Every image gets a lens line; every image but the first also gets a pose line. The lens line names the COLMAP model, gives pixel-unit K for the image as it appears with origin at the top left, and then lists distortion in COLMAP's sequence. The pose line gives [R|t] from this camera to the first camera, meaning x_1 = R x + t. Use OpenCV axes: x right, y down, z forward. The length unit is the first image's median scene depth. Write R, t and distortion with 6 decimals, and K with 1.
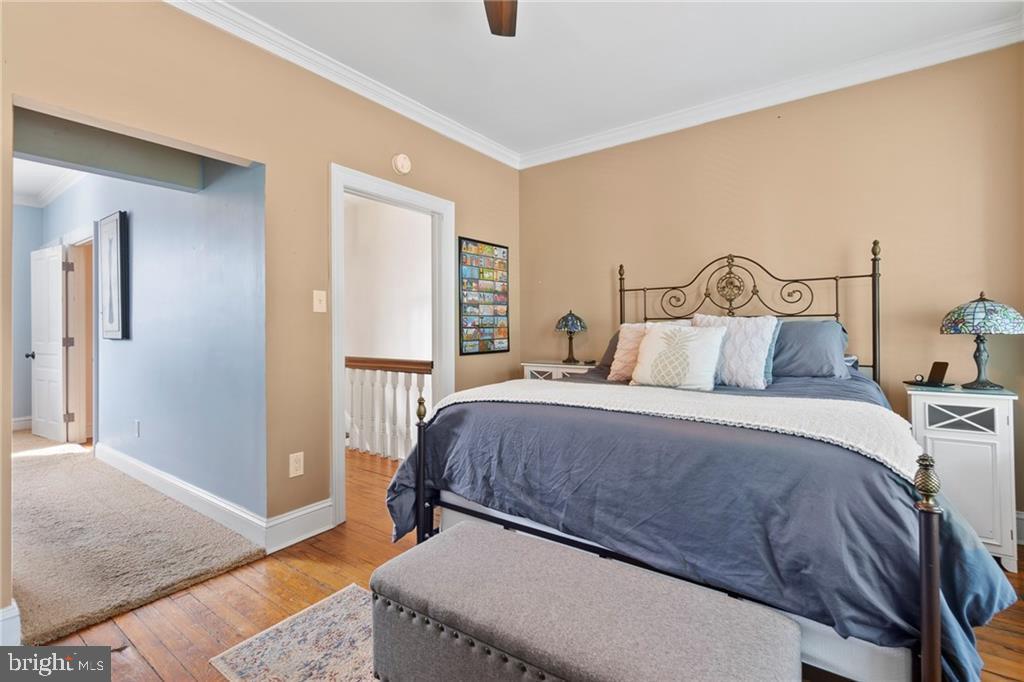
lens RADIAL K [[462.9, 0, 508.1], [0, 462.9, 326.5], [0, 0, 1]] dist [-0.001377, 0.000693]
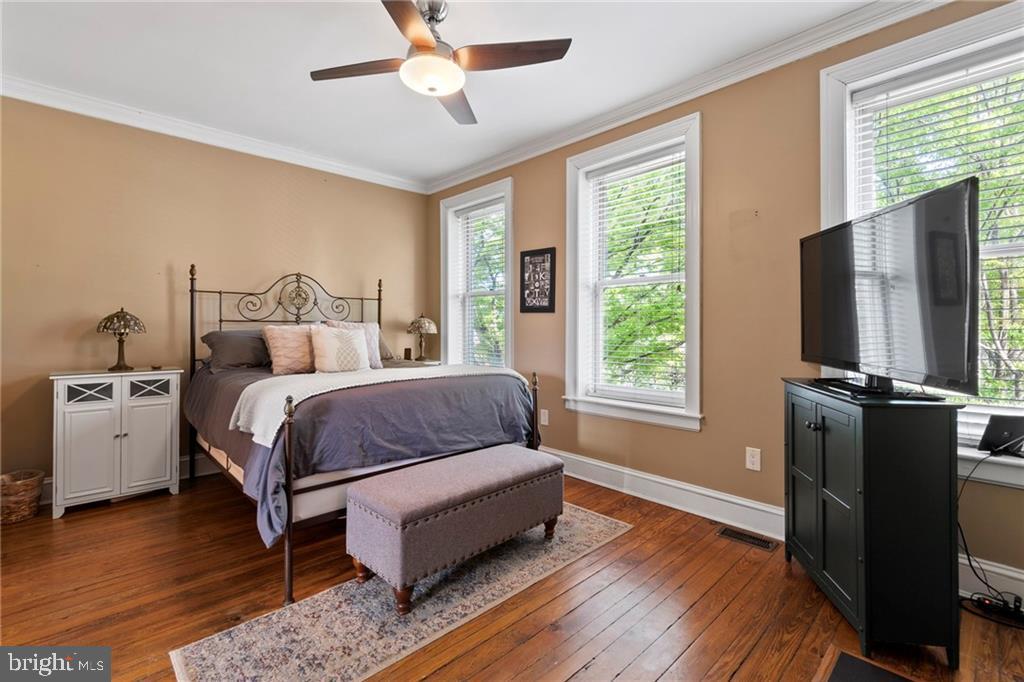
lens RADIAL K [[442.3, 0, 509.0], [0, 442.3, 332.6], [0, 0, 1]] dist [-0.001423, 0.000007]
pose [[0.190070, -0.001897, 0.981769, -0.658185], [-0.008169, 0.999960, 0.003514, 0.001909], [-0.981736, -0.008688, 0.190047, 0.200690]]
